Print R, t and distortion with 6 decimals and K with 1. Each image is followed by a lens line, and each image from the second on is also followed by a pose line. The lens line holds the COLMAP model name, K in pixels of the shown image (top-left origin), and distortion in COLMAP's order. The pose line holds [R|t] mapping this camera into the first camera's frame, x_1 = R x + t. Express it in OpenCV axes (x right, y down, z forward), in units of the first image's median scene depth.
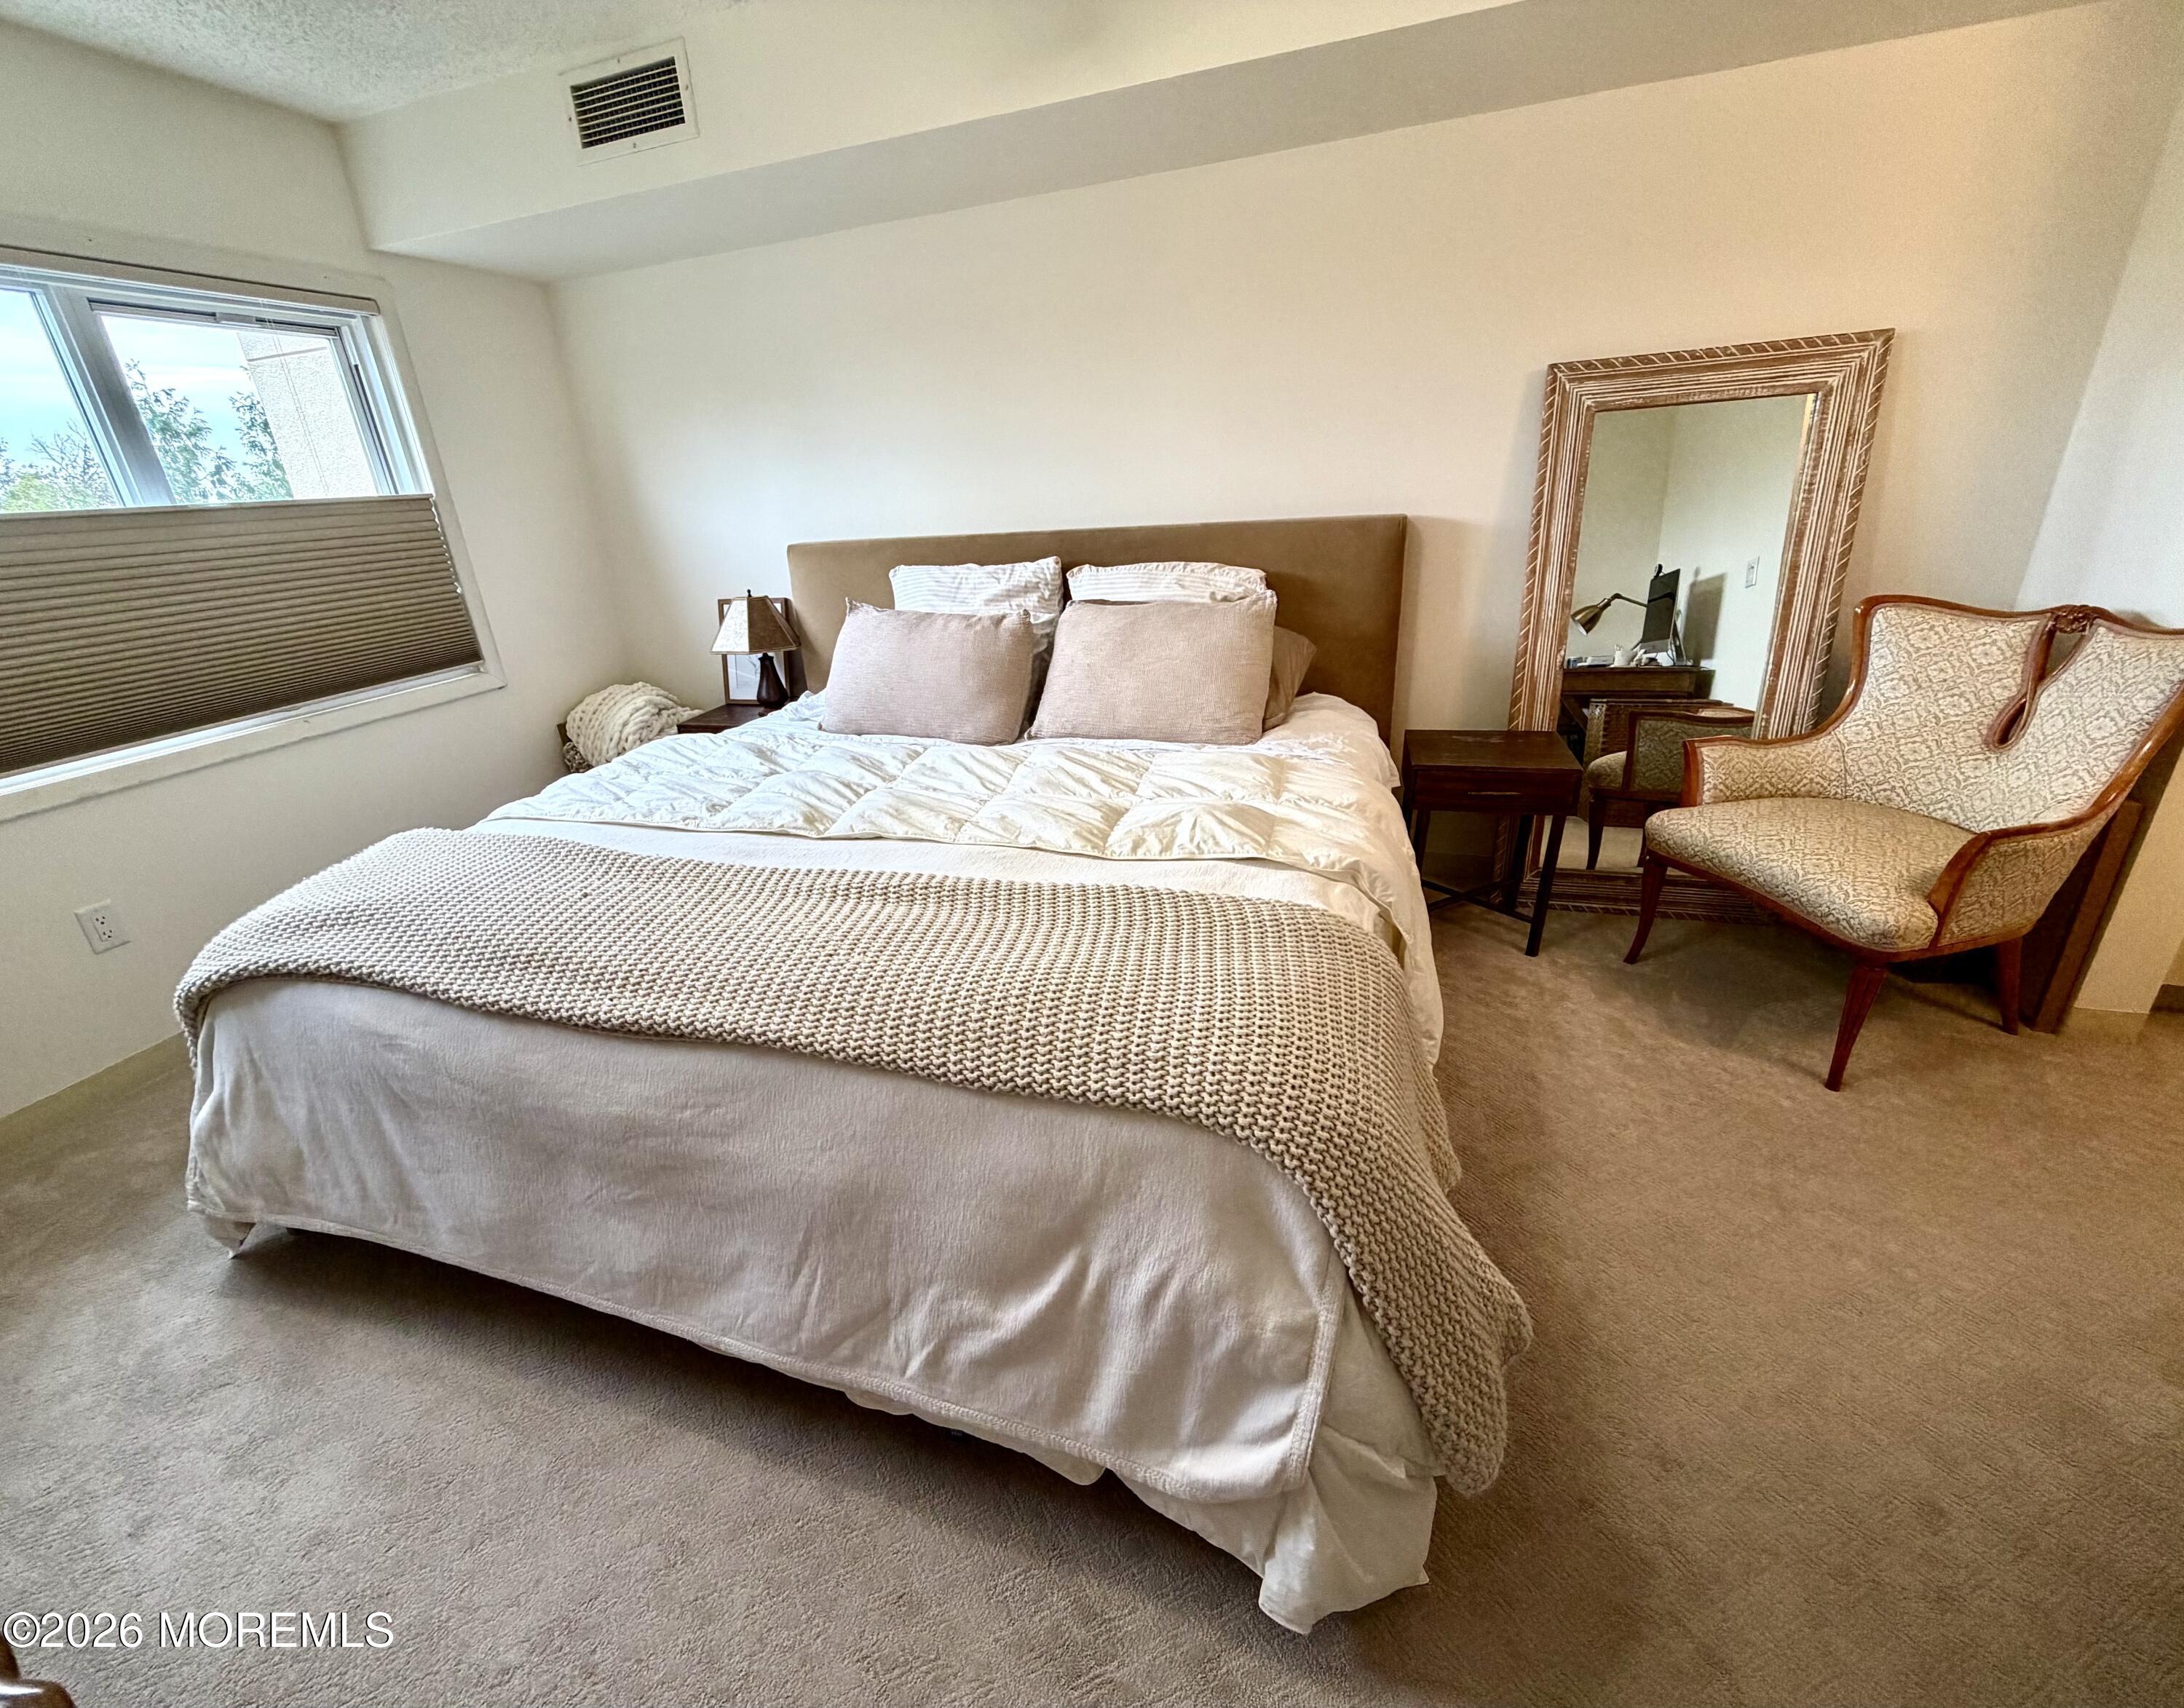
lens RADIAL K [[908.0, 0, 1038.1], [0, 908.0, 855.9], [0, 0, 1]] dist [-0.000569, 0.000168]
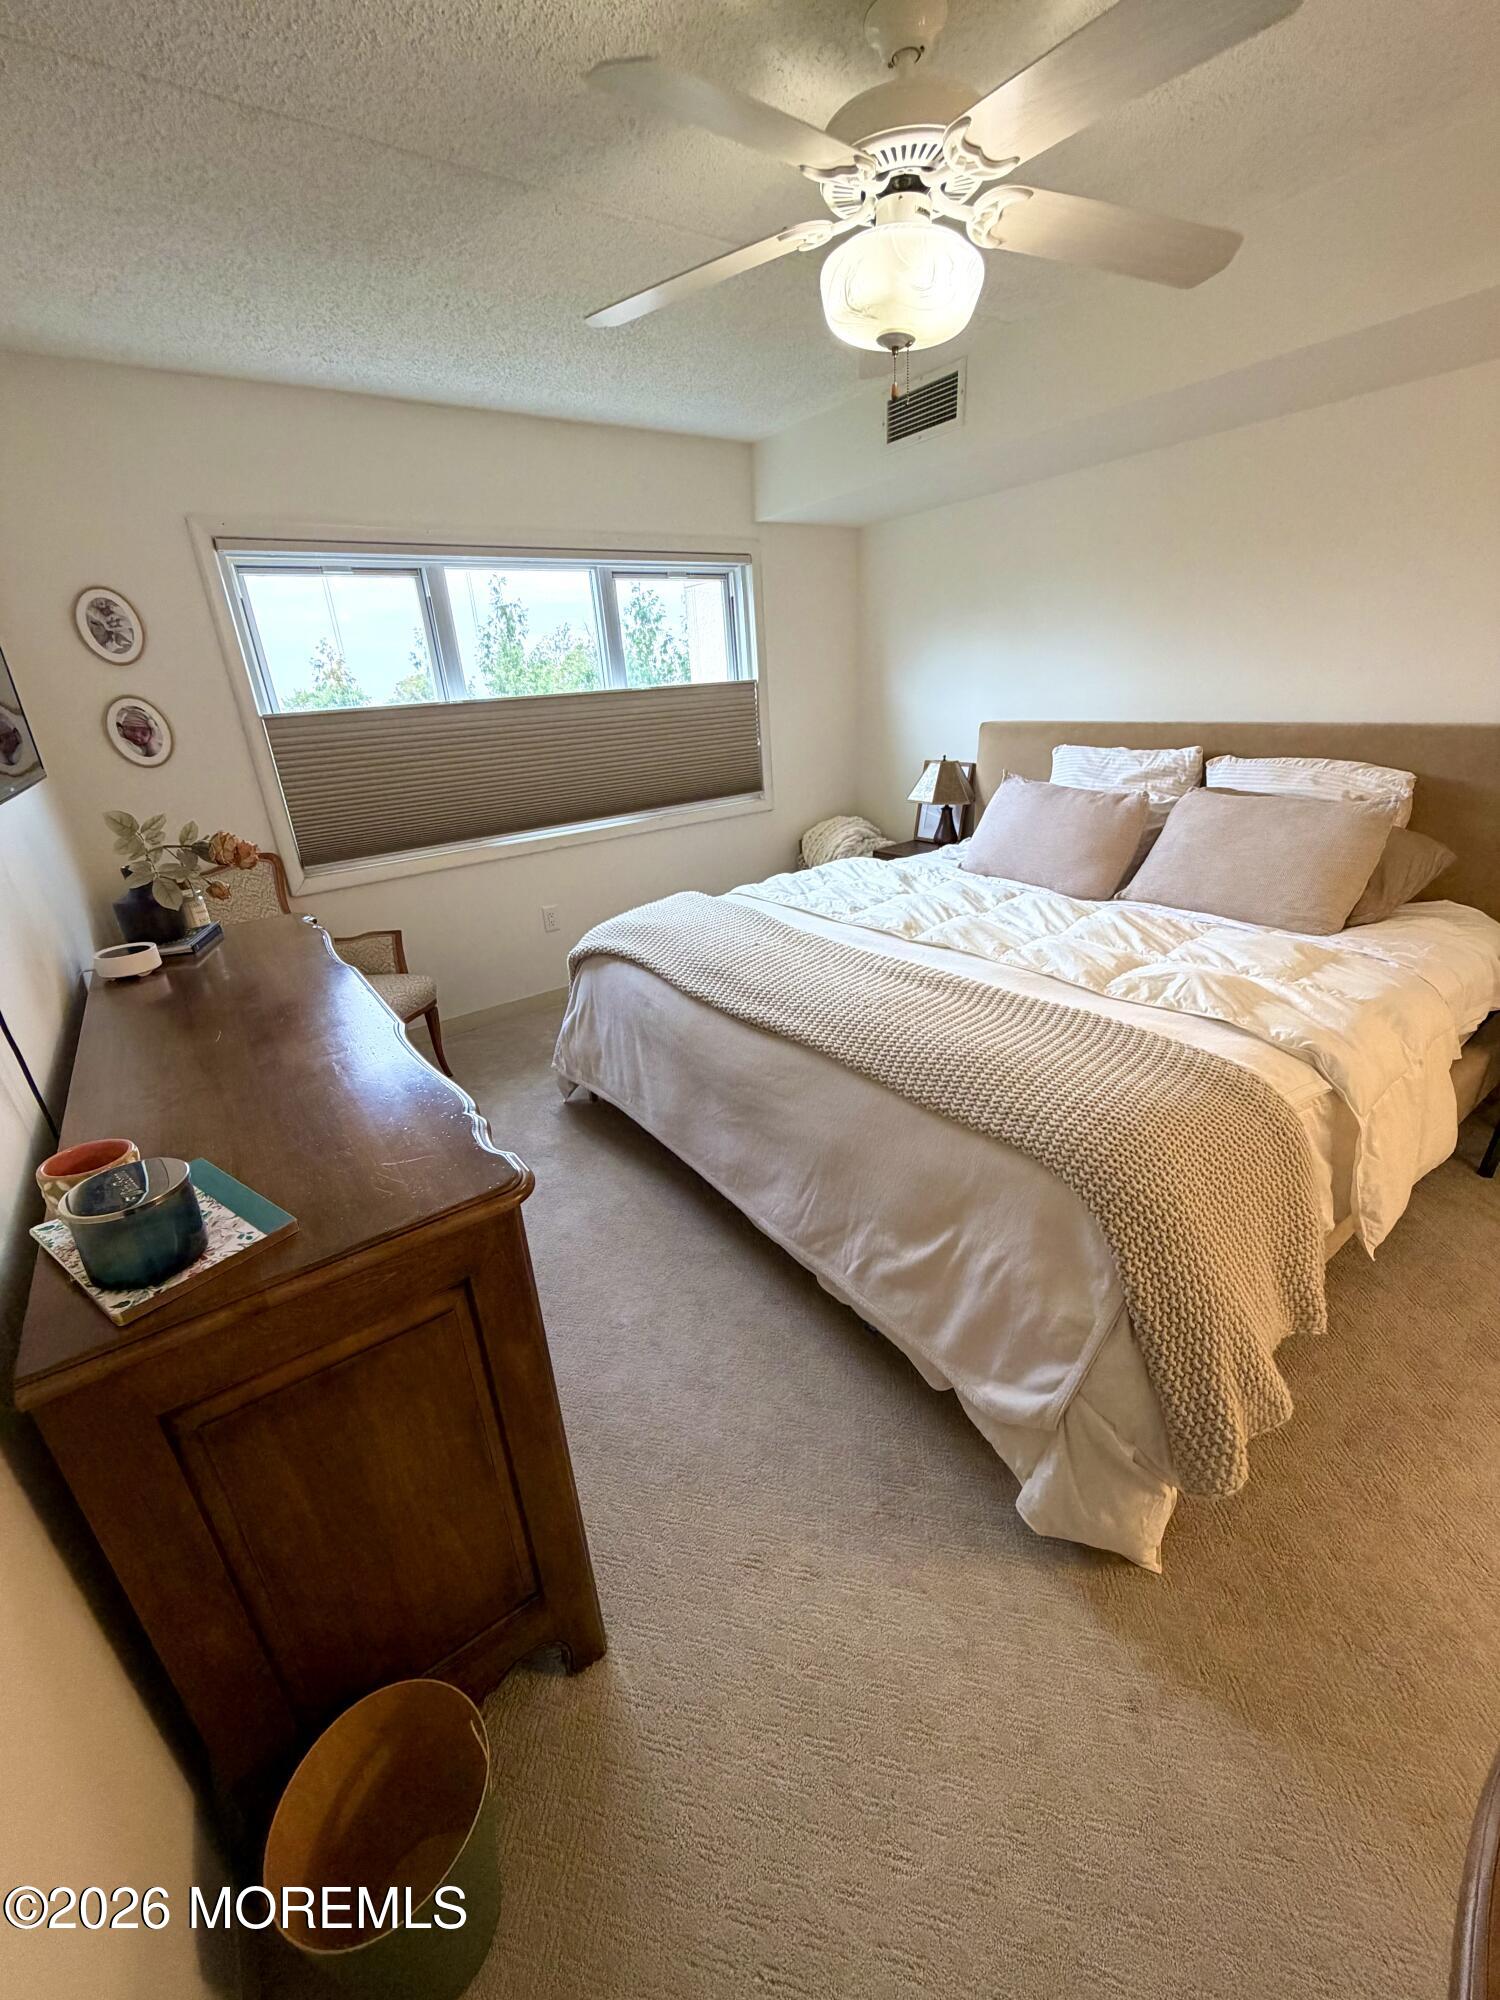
lens RADIAL K [[795.6, 0, 749.6], [0, 795.6, 993.8], [0, 0, 1]] dist [0.000947, -0.000378]
pose [[0.824874, 0.222293, -0.519778, 0.213889], [-0.210674, 0.974090, 0.082254, 0.011578], [0.524595, 0.041655, 0.850332, -0.189059]]
